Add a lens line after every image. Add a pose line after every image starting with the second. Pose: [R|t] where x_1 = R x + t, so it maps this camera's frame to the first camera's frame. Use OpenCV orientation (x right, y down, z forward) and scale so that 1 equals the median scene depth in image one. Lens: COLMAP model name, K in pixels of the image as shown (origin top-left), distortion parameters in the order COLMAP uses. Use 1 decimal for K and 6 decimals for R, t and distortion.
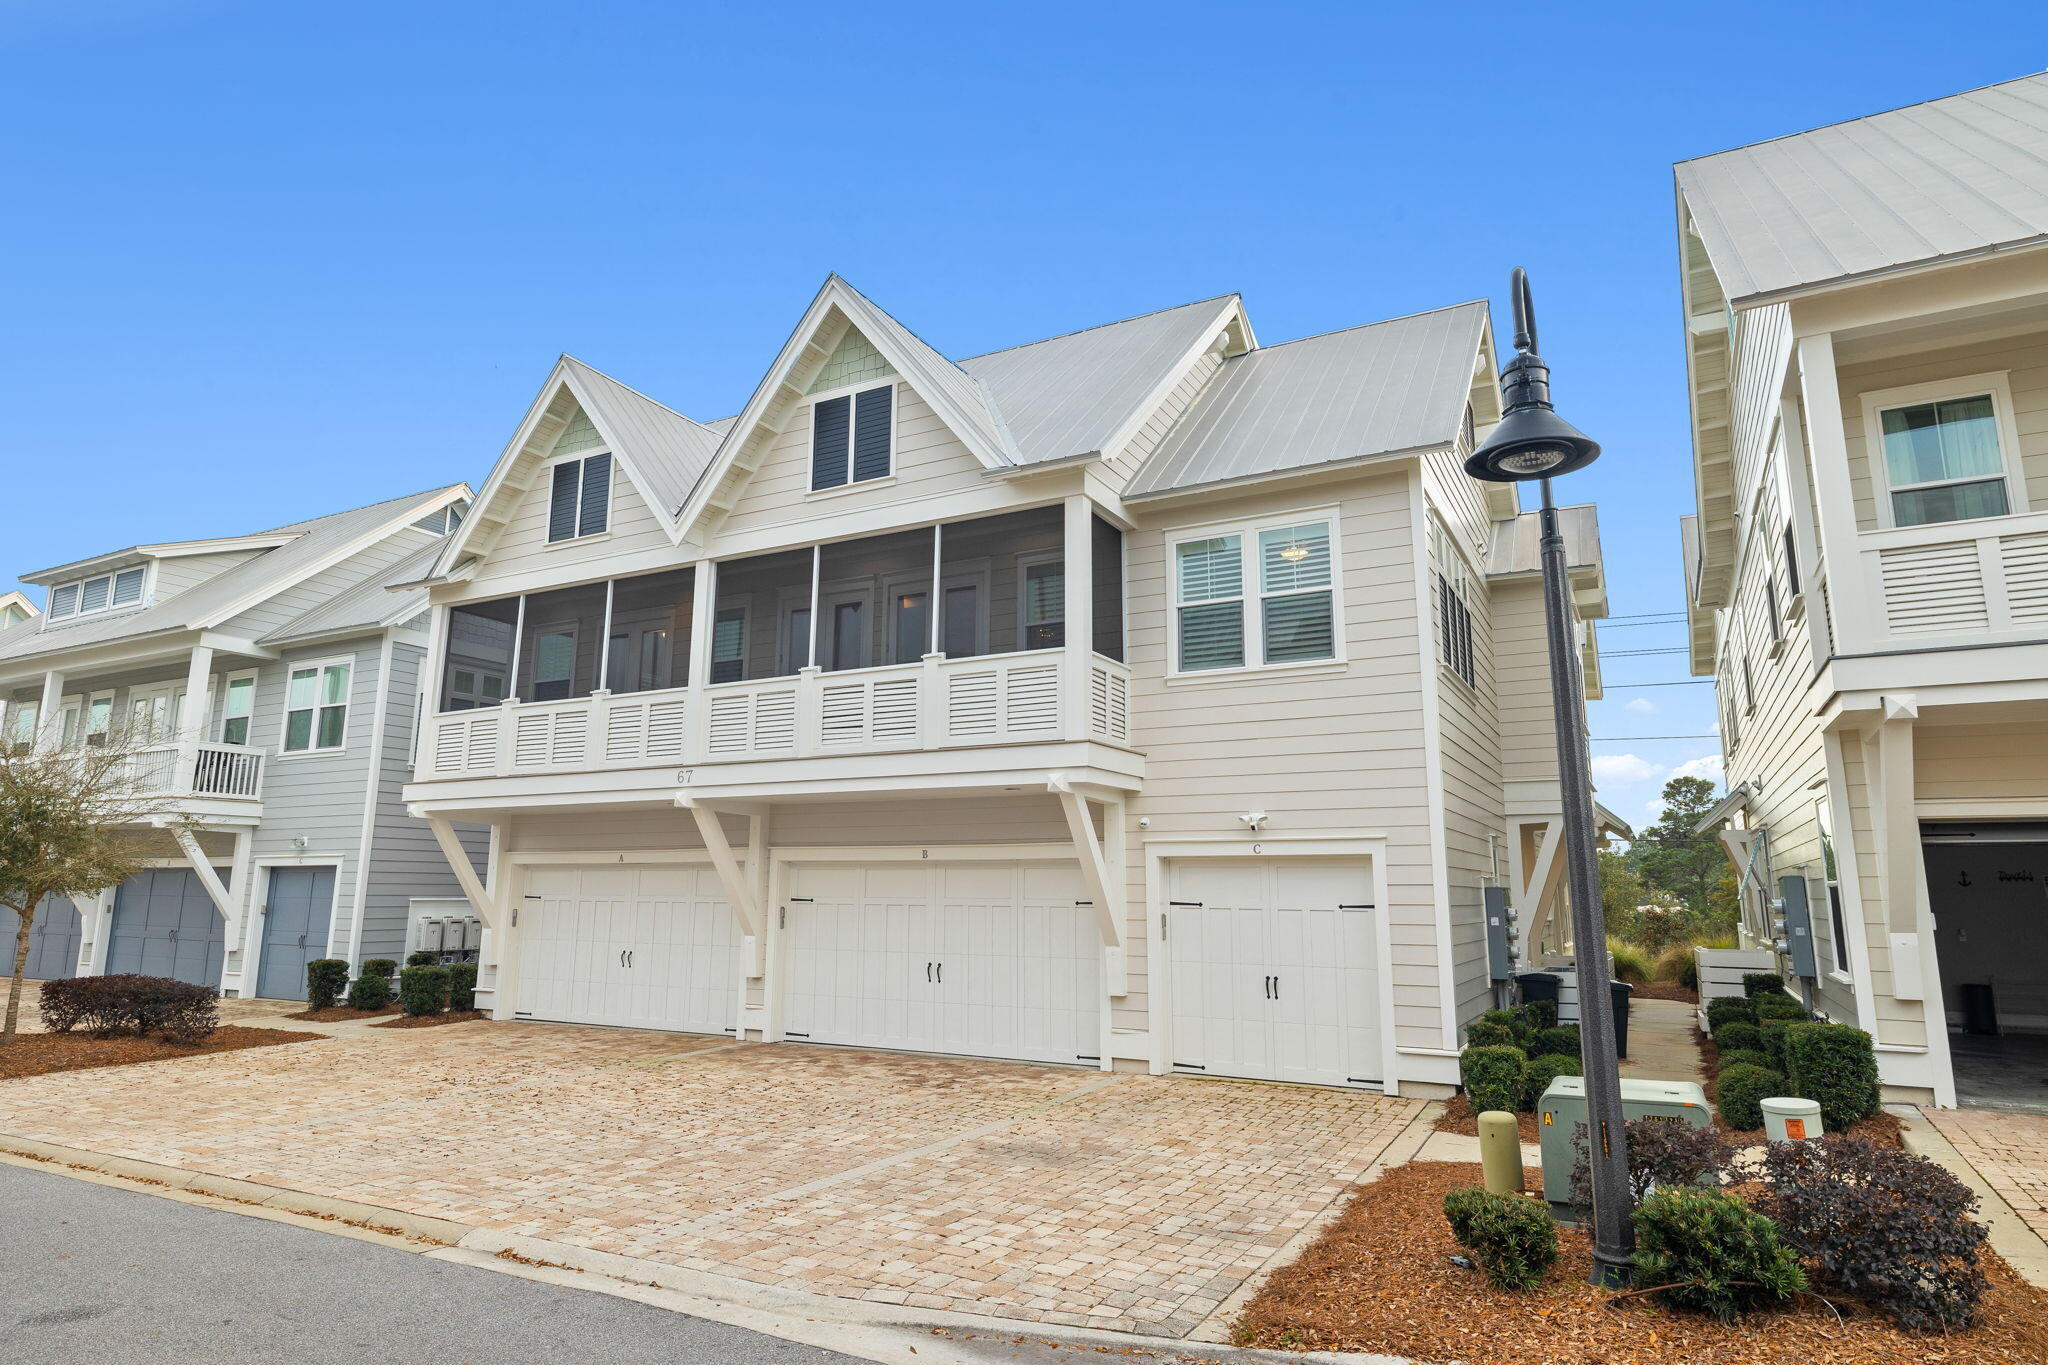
lens RADIAL K [[1170.2, 0, 1019.8], [0, 1170.2, 671.1], [0, 0, 1]] dist [0.011528, -0.008924]
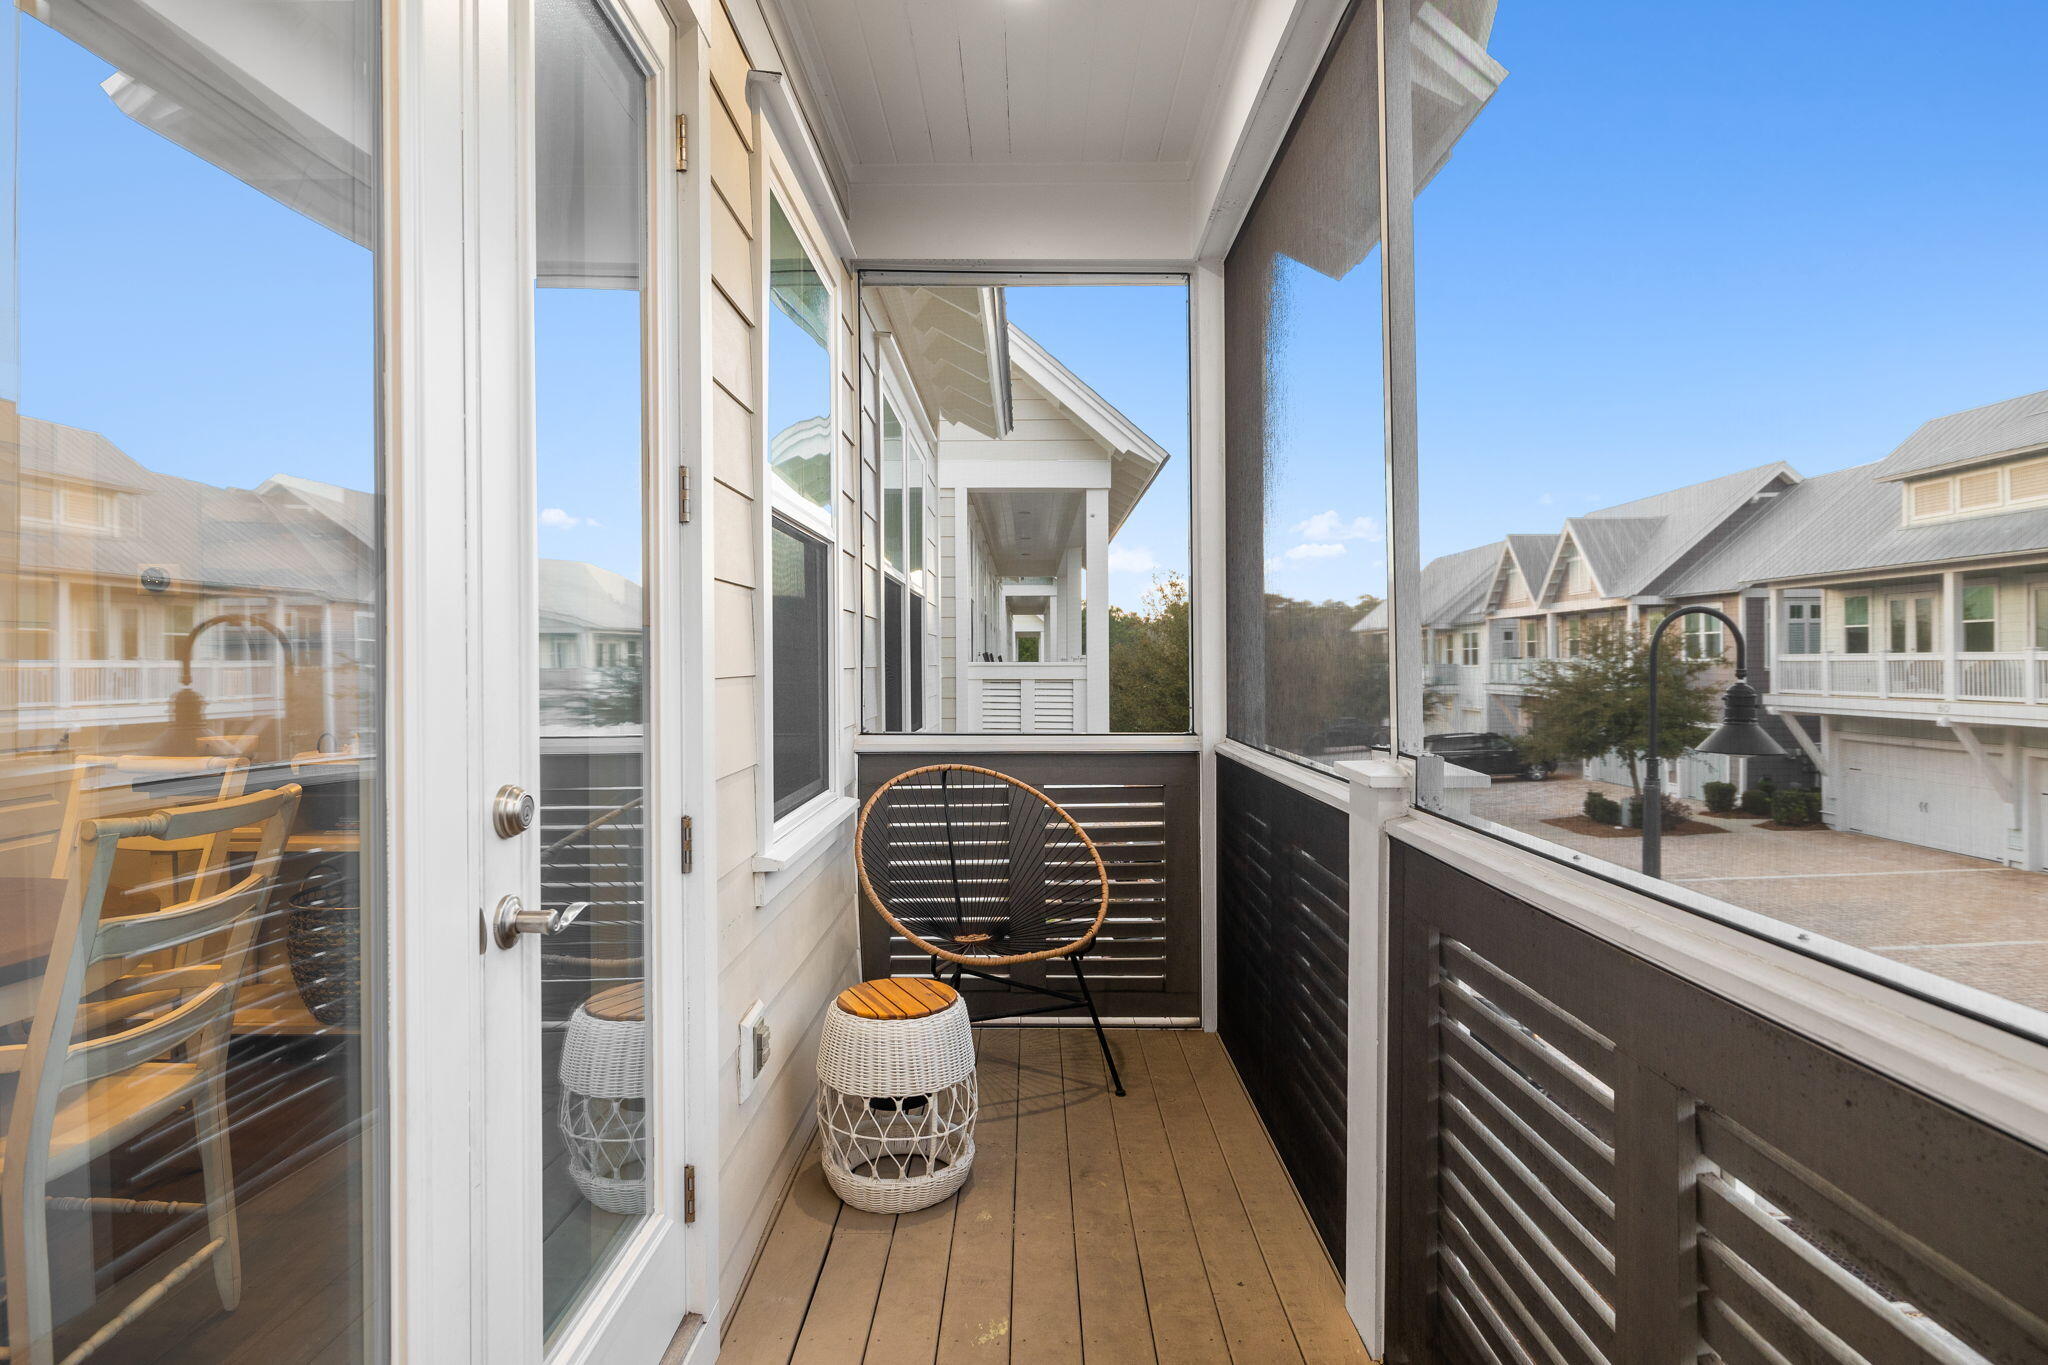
lens RADIAL K [[1081.9, 0, 1037.1], [0, 1081.9, 667.1], [0, 0, 1]] dist [-0.002179, 0.000422]
pose [[0.475059, -0.006371, -0.879931, 0.457132], [0.171844, 0.981392, 0.085670, -0.321548], [0.863011, -0.191909, 0.467314, -0.818915]]
